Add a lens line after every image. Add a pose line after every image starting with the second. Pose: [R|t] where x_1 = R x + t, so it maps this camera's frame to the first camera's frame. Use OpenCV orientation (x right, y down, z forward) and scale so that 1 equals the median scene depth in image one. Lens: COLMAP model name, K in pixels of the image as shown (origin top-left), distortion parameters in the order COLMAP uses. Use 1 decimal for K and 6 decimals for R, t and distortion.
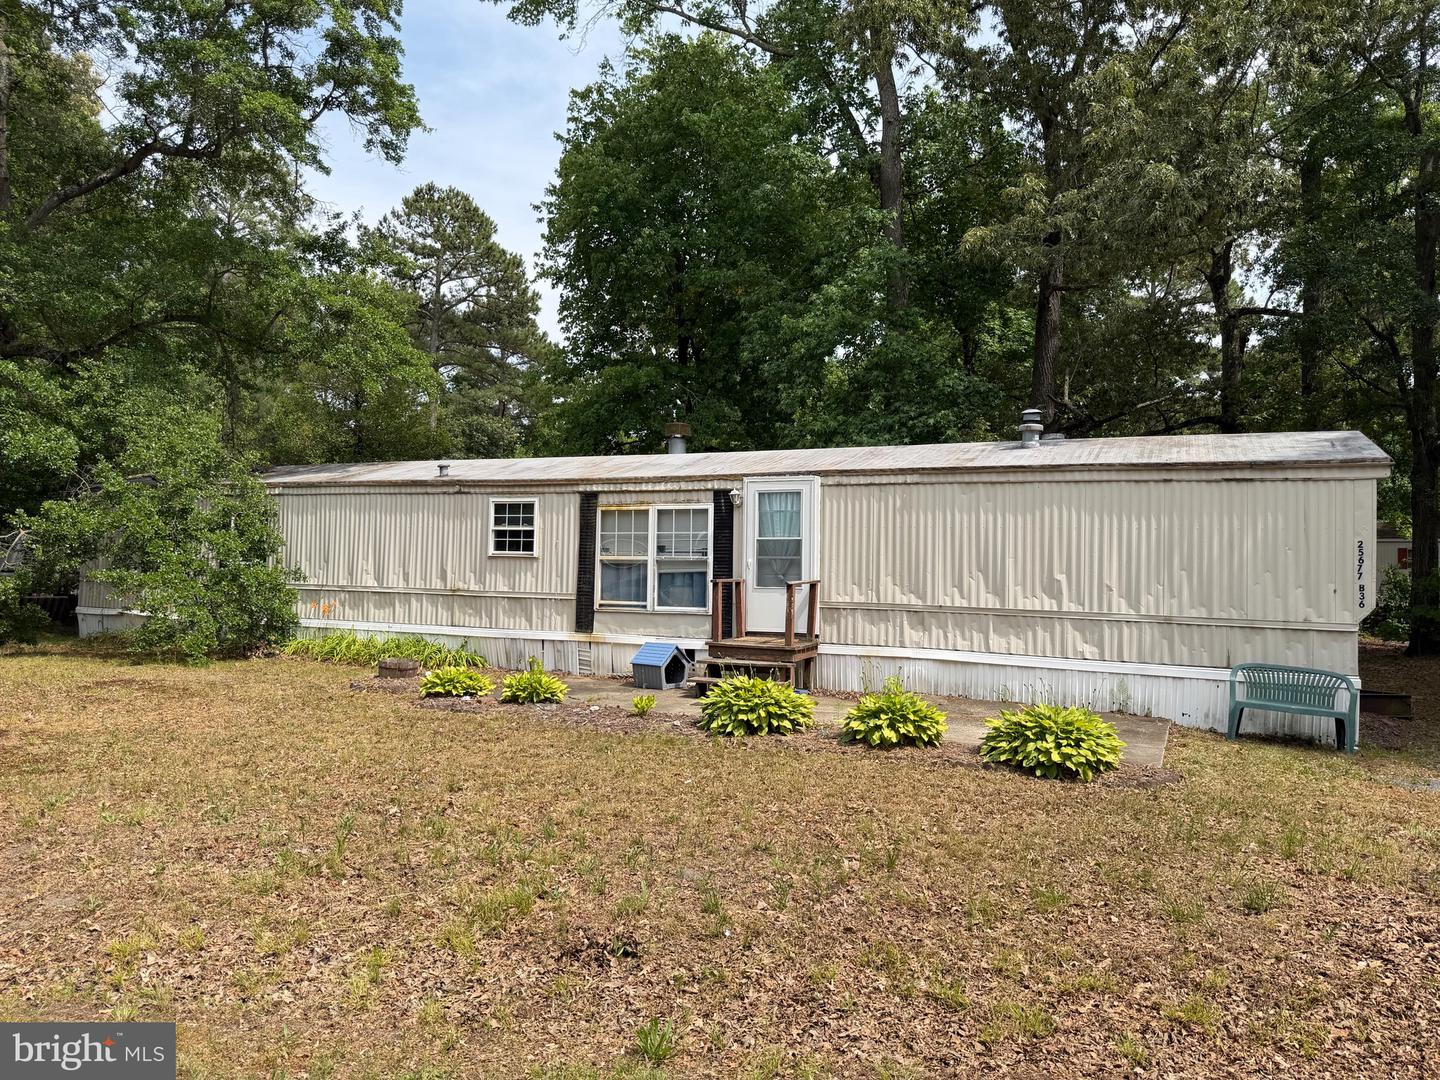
lens RADIAL K [[1063.3, 0, 718.3], [0, 1063.3, 534.8], [0, 0, 1]] dist [0.157678, -0.319791]
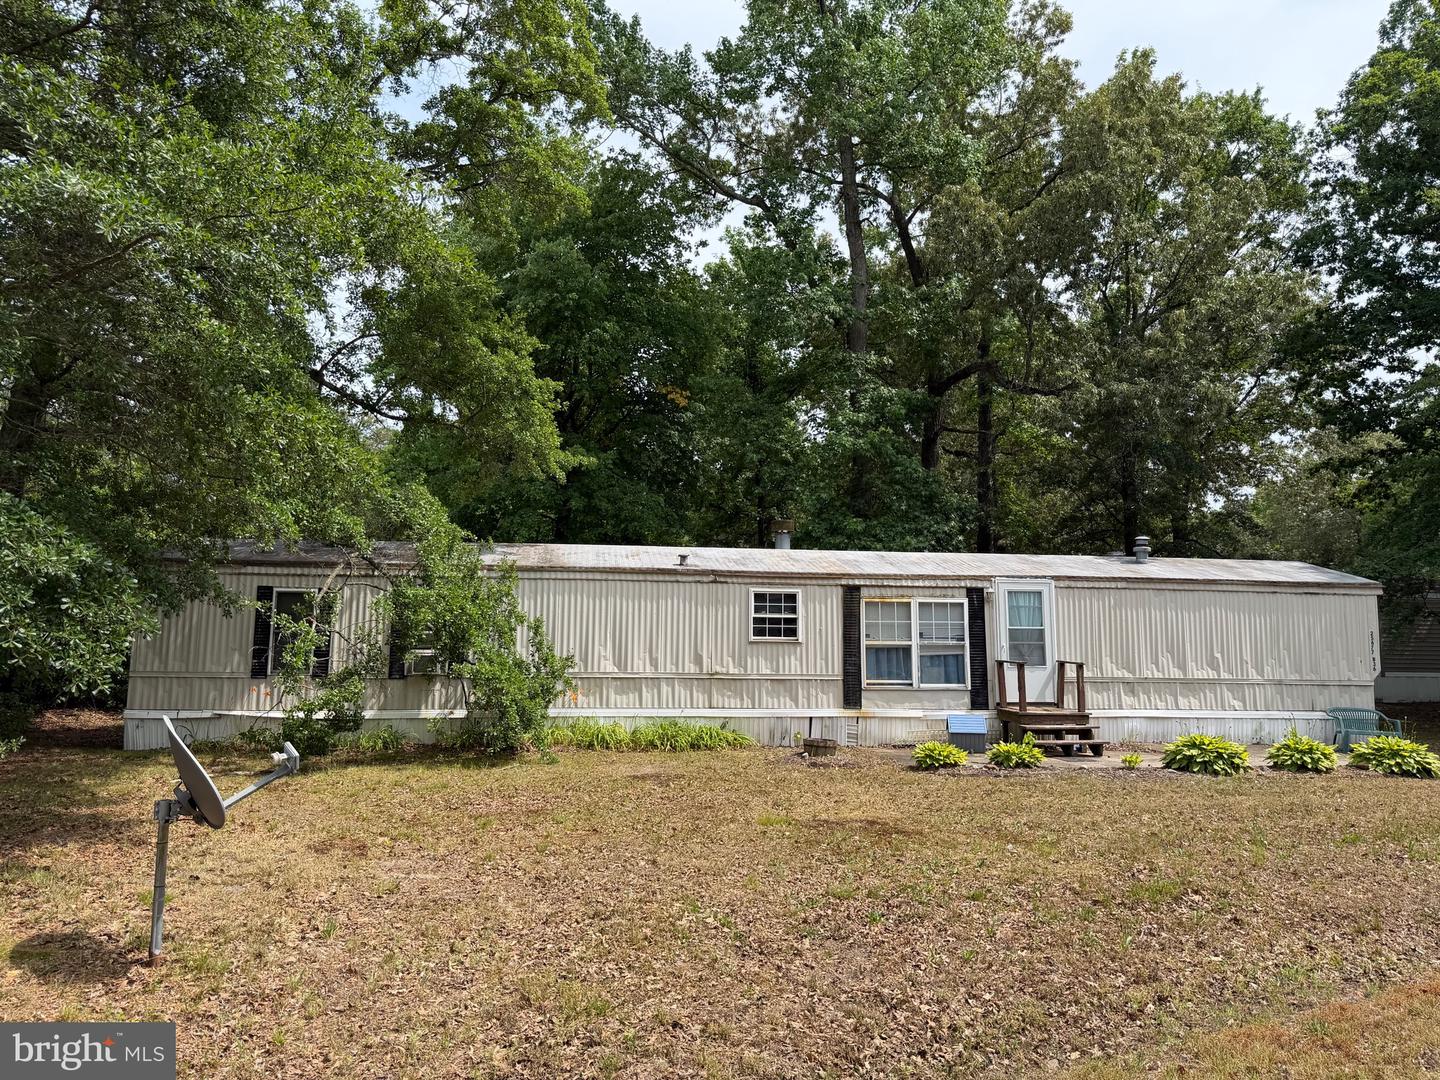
lens RADIAL K [[1063.3, 0, 718.3], [0, 1063.3, 534.8], [0, 0, 1]] dist [0.157678, -0.319791]
pose [[0.824107, 0.048819, 0.564326, -0.898034], [-0.009313, 0.997312, -0.072676, -0.009577], [-0.566357, 0.054637, 0.822347, 0.129839]]
